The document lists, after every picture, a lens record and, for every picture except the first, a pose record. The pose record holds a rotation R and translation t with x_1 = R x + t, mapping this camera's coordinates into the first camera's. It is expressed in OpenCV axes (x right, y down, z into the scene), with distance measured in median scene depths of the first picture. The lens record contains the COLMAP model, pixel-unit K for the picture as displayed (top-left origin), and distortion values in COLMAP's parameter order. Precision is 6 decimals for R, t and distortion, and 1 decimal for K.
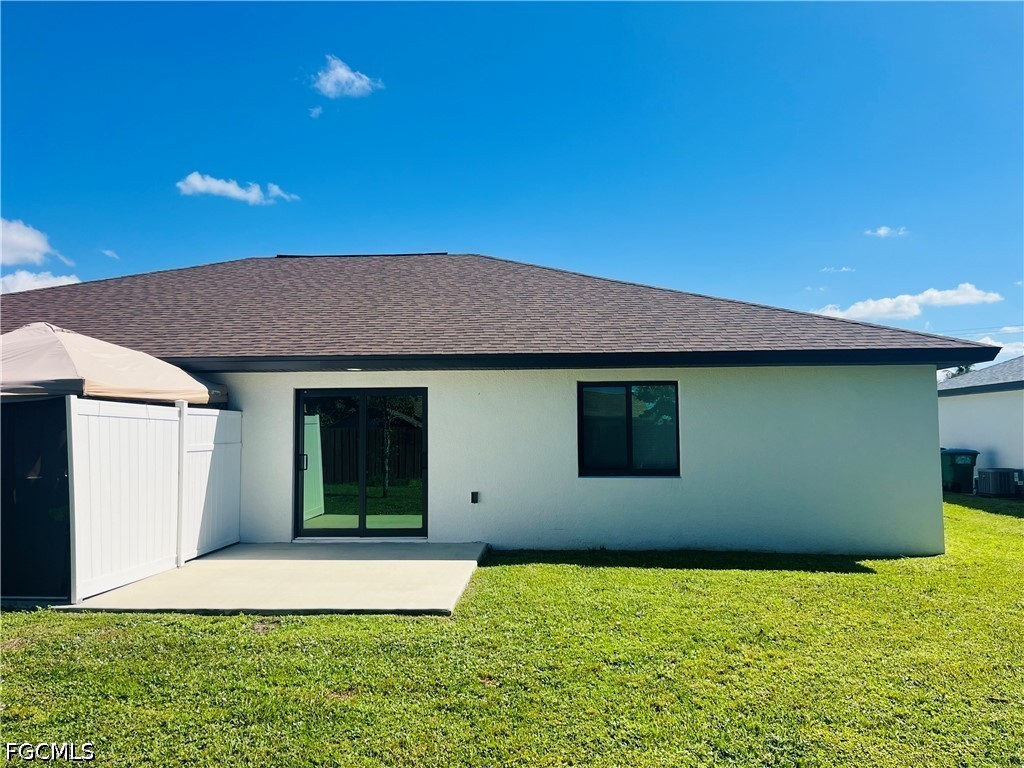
lens RADIAL K [[796.7, 0, 512.0], [0, 796.7, 384.0], [0, 0, 1]] dist [0.041220, -0.000297]
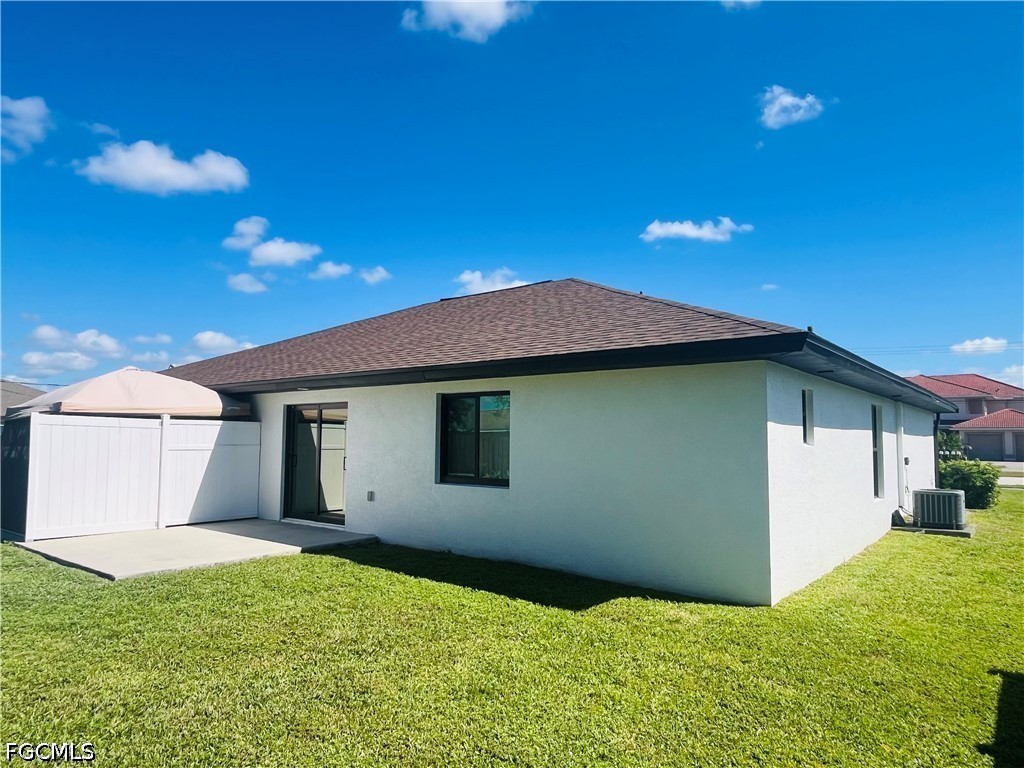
lens RADIAL K [[717.4, 0, 512.0], [0, 717.4, 384.0], [0, 0, 1]] dist [-0.000308, -0.001790]
pose [[0.789393, -0.034591, -0.612913, 0.756470], [0.023164, 0.999379, -0.026569, 0.012266], [0.613451, 0.006775, 0.789704, 0.304573]]
